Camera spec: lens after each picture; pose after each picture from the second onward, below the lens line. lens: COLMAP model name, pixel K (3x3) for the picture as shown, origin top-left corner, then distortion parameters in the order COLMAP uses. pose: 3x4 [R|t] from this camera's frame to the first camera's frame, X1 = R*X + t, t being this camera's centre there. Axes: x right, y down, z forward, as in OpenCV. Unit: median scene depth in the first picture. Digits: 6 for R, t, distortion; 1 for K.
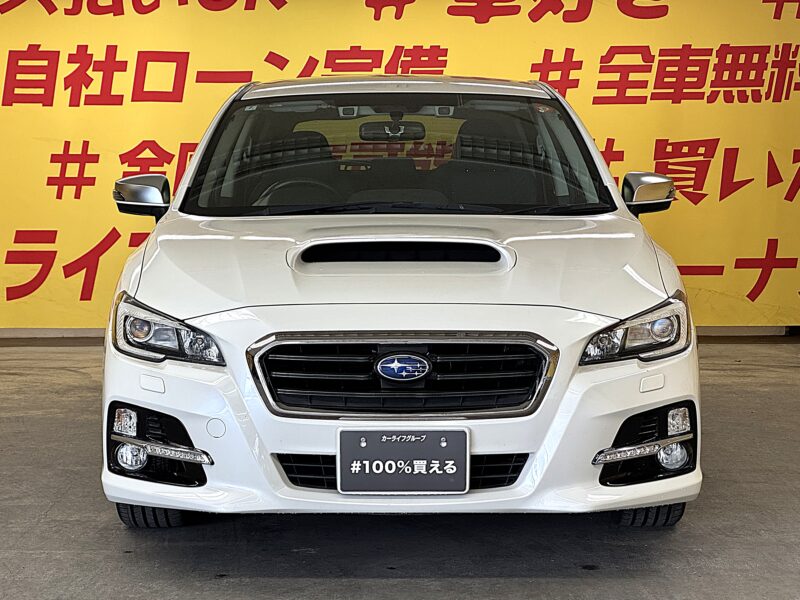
lens RADIAL K [[1798.1, 0, 398.6], [0, 1798.1, 317.2], [0, 0, 1]] dist [0.126814, 0.287397]
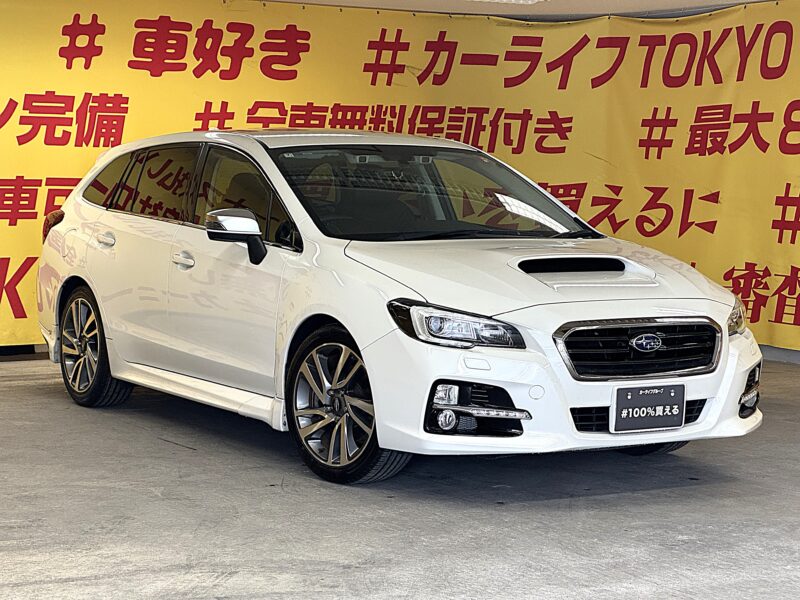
lens RADIAL K [[1797.2, 0, 400.6], [0, 1797.2, 297.8], [0, 0, 1]] dist [0.034131, 2.842007]
pose [[0.848372, -0.023282, 0.528889, -0.449668], [0.037920, 0.999139, -0.016842, 0.004138], [-0.528041, 0.034344, 0.848524, -0.060417]]
